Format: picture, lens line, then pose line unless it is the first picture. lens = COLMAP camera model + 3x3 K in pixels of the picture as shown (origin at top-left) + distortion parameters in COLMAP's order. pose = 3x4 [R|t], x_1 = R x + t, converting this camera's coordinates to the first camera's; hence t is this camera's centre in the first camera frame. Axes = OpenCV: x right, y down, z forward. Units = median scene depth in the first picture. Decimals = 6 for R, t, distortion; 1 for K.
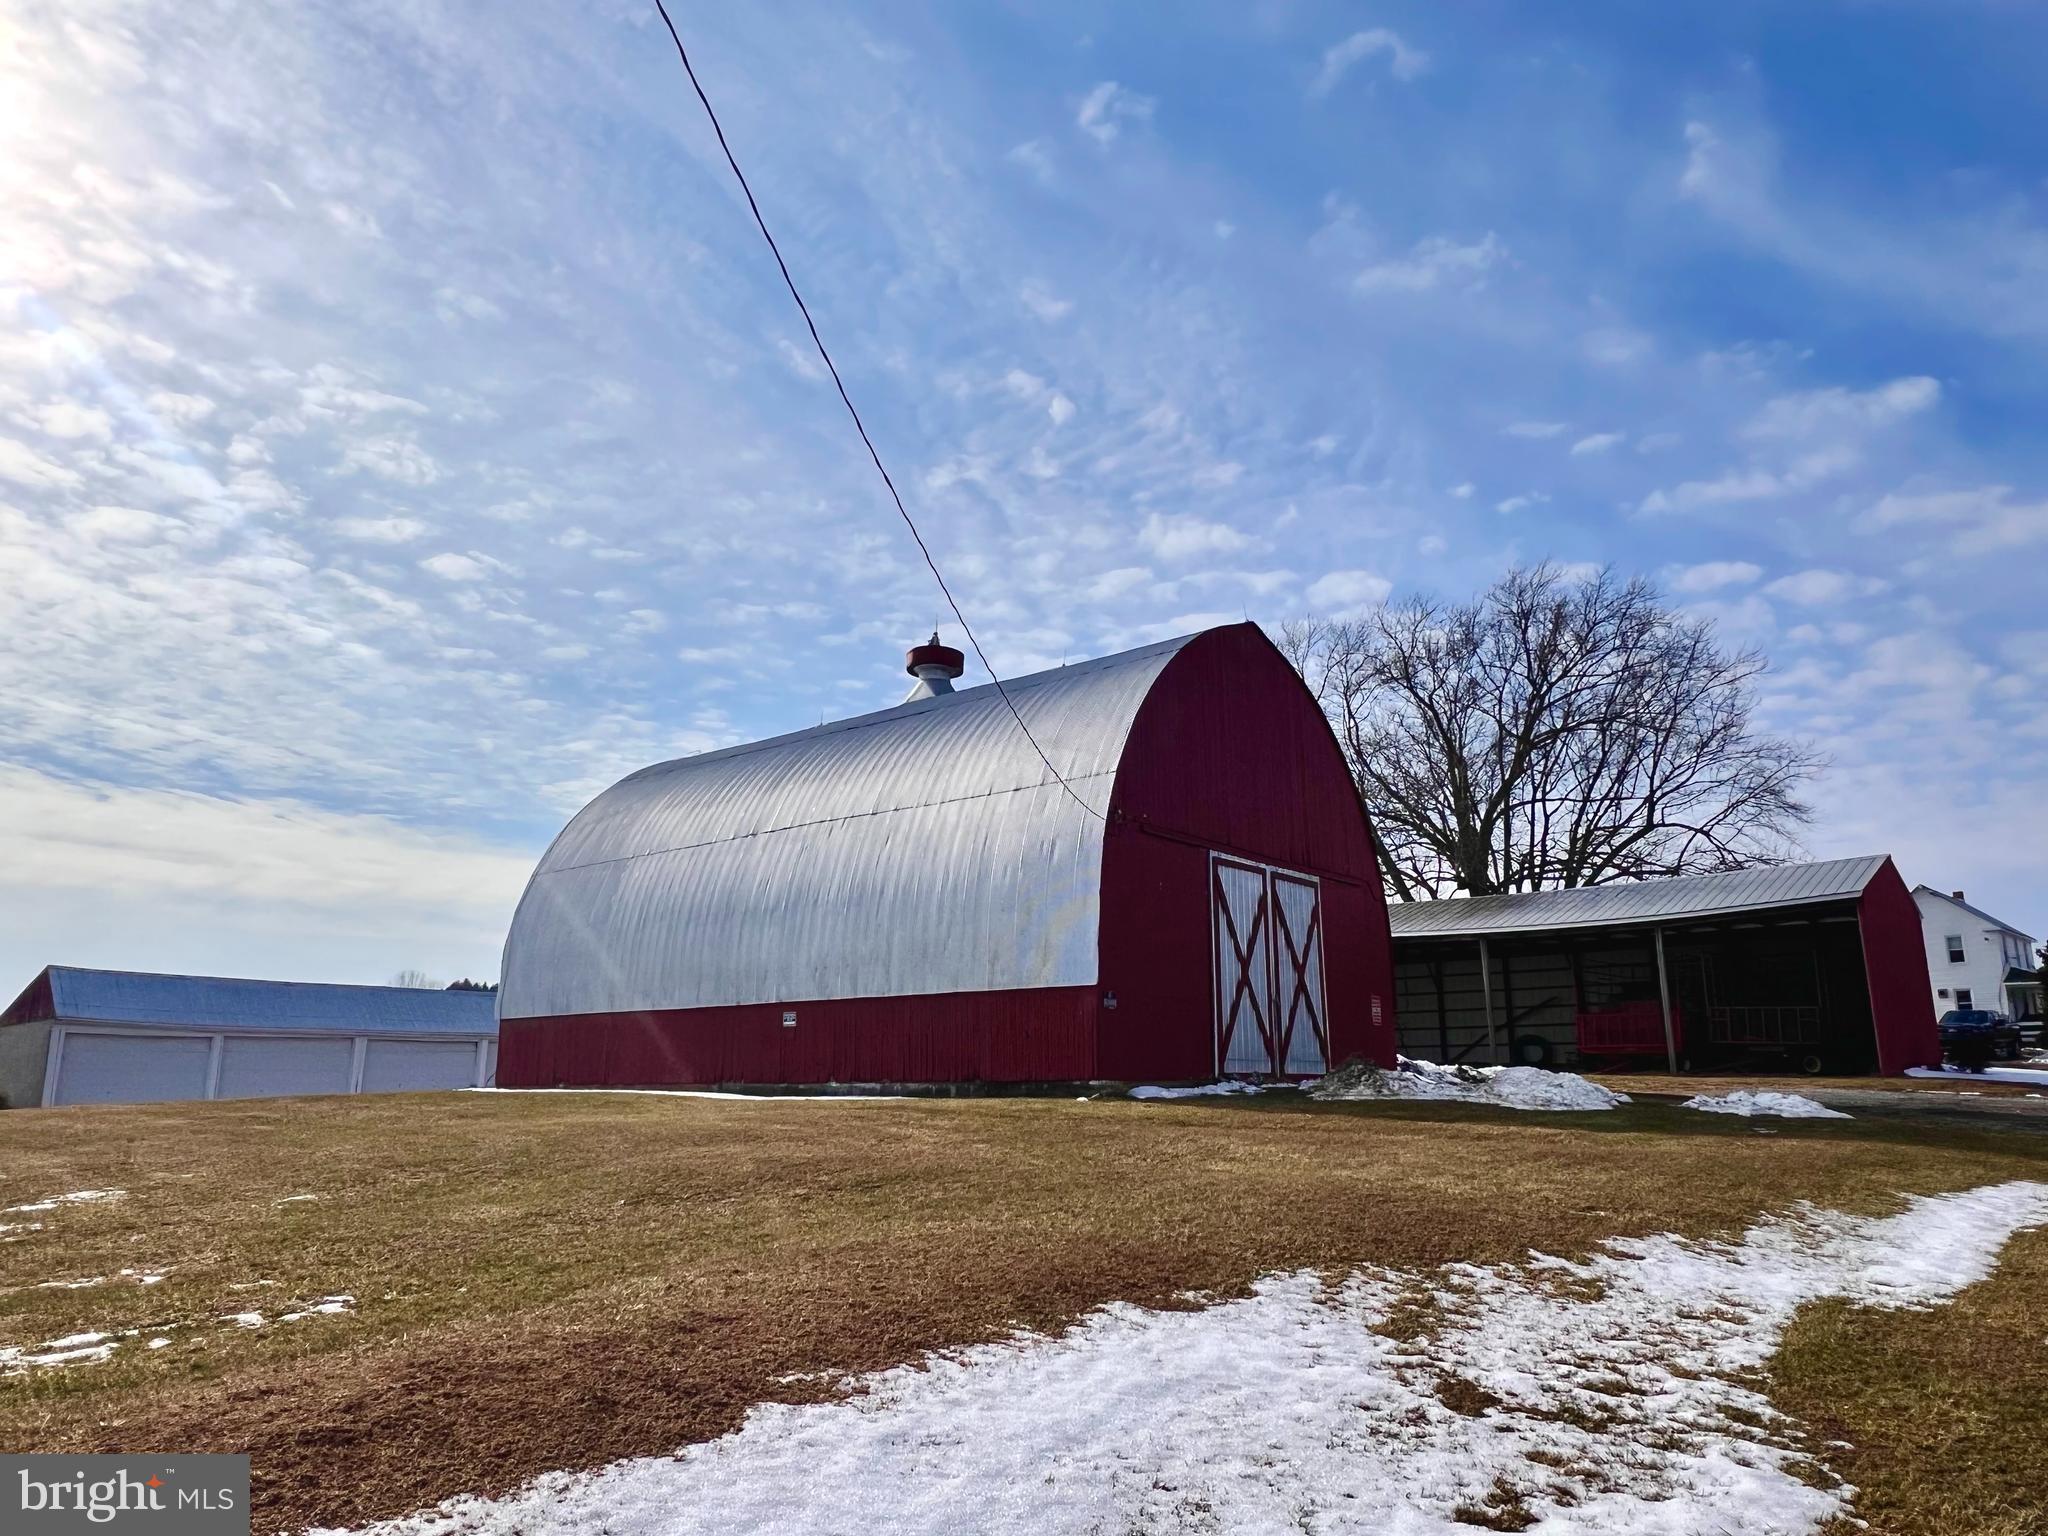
lens RADIAL K [[1348.1, 0, 1027.2], [0, 1348.1, 761.3], [0, 0, 1]] dist [0.001990, 0.001796]
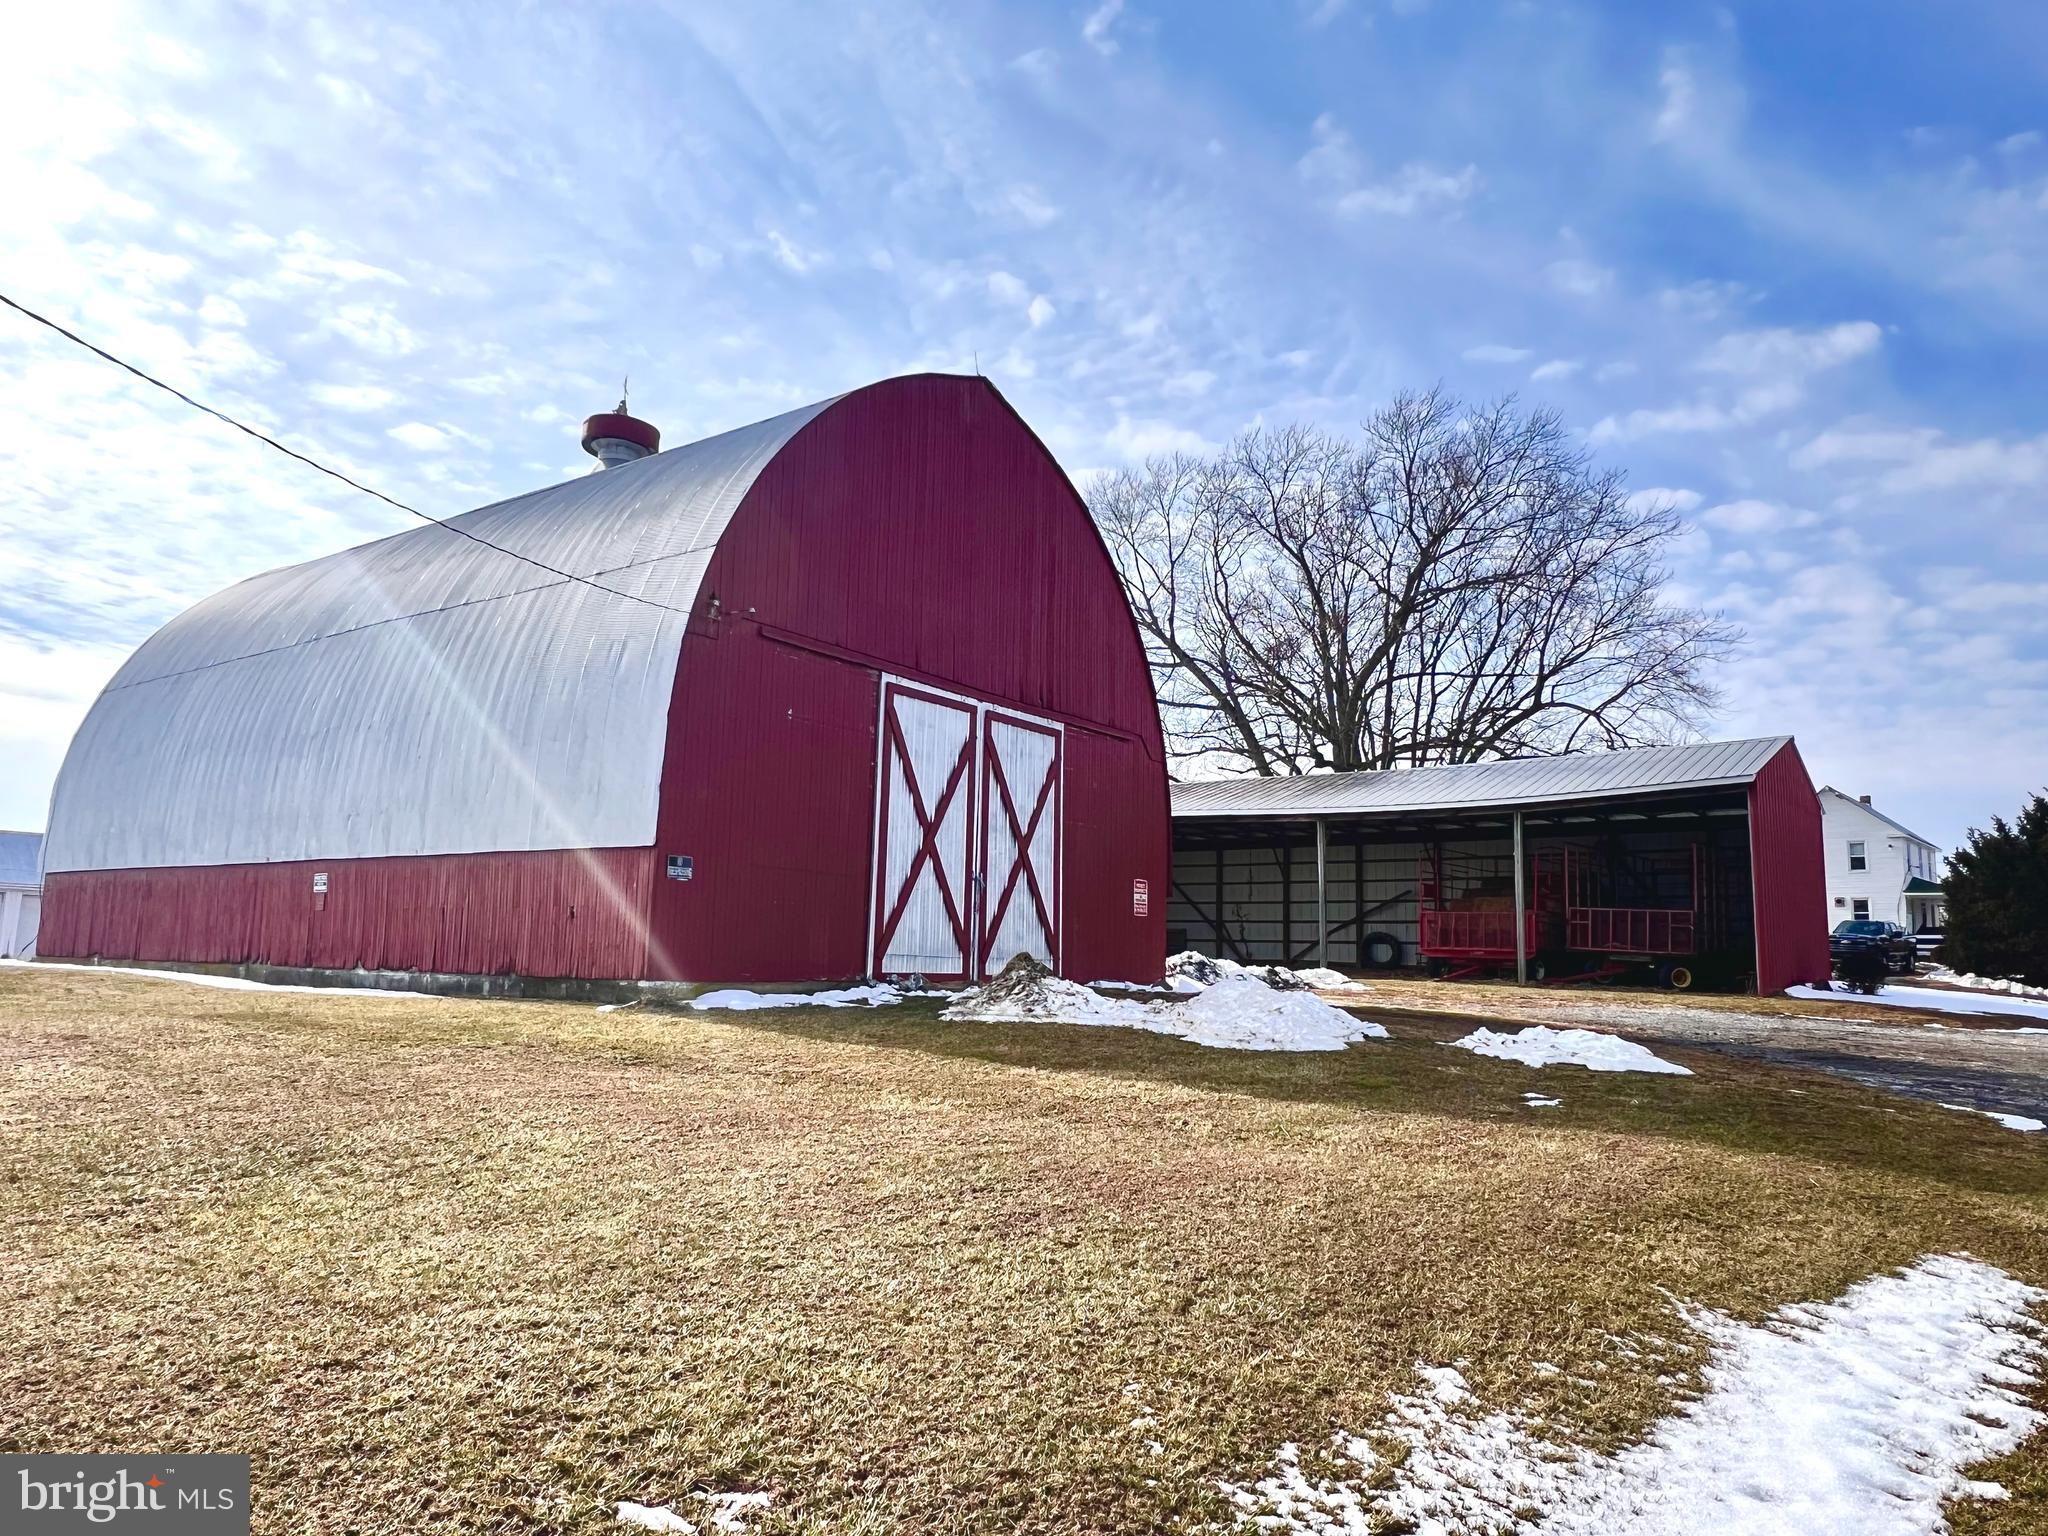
lens RADIAL K [[1348.1, 0, 1027.2], [0, 1348.1, 761.3], [0, 0, 1]] dist [0.001990, 0.001796]
pose [[0.998244, 0.037462, 0.045896, 0.128323], [-0.041253, 0.995556, 0.084653, 0.034342], [-0.042521, -0.086398, 0.995353, 0.186947]]
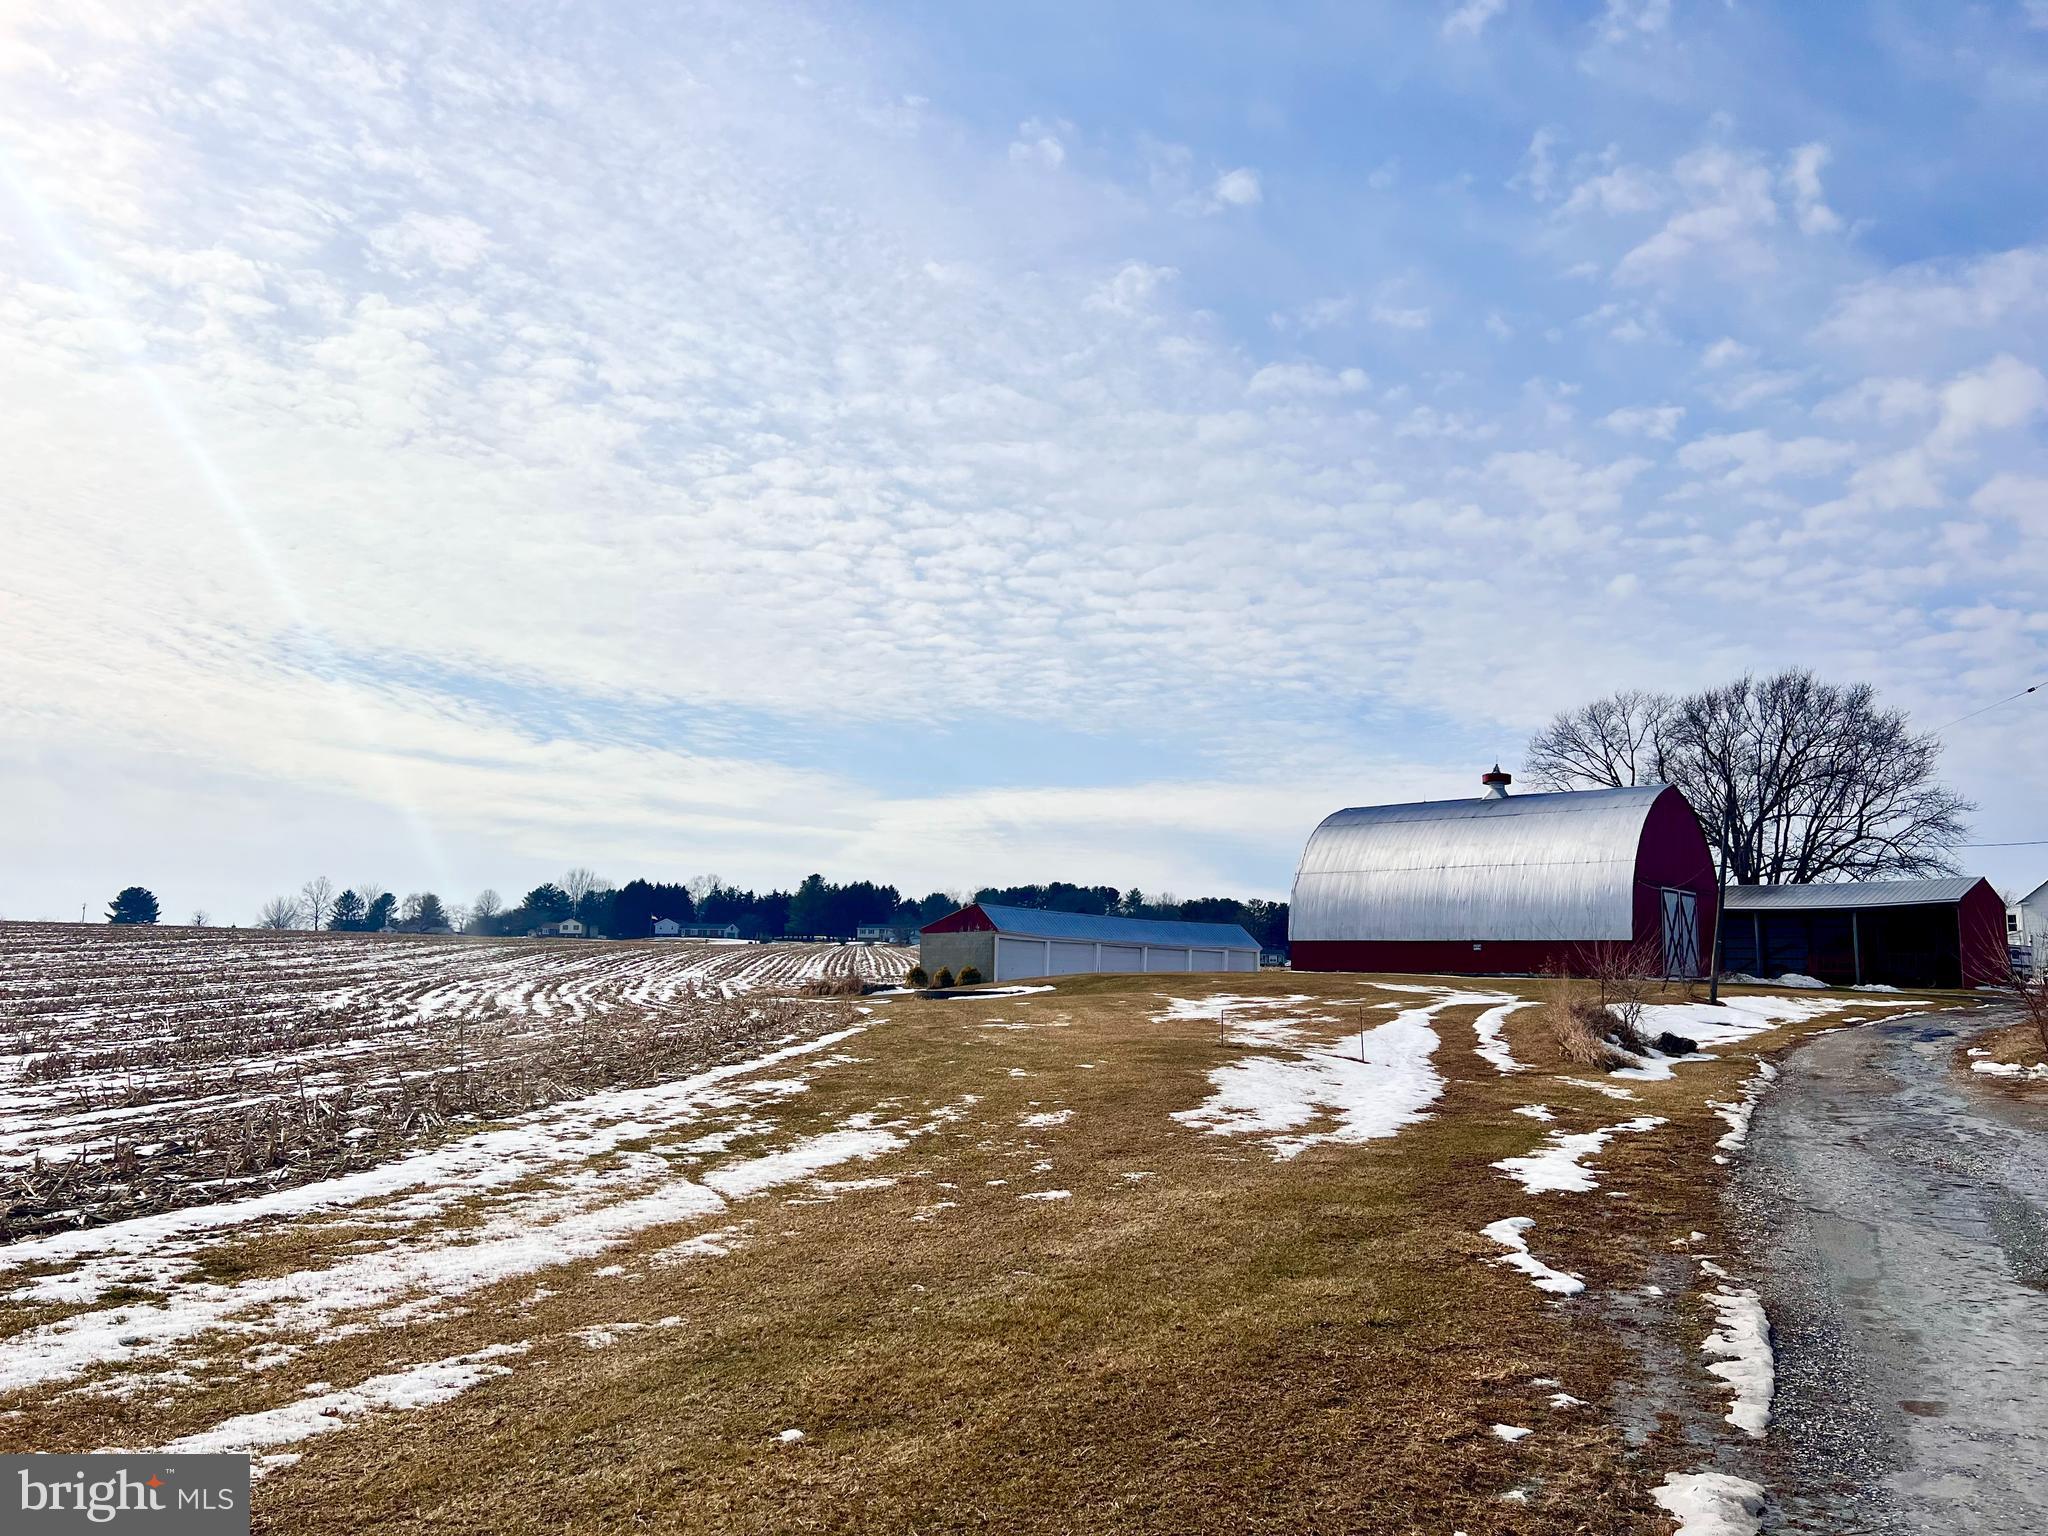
lens RADIAL K [[1535.4, 0, 1026.8], [0, 1535.4, 765.0], [0, 0, 1]] dist [0.074234, -0.071562]
pose [[0.997154, 0.016307, -0.073609, -0.590949], [-0.011085, 0.997428, 0.070813, -0.249192], [0.074574, -0.069796, 0.994770, -1.386297]]
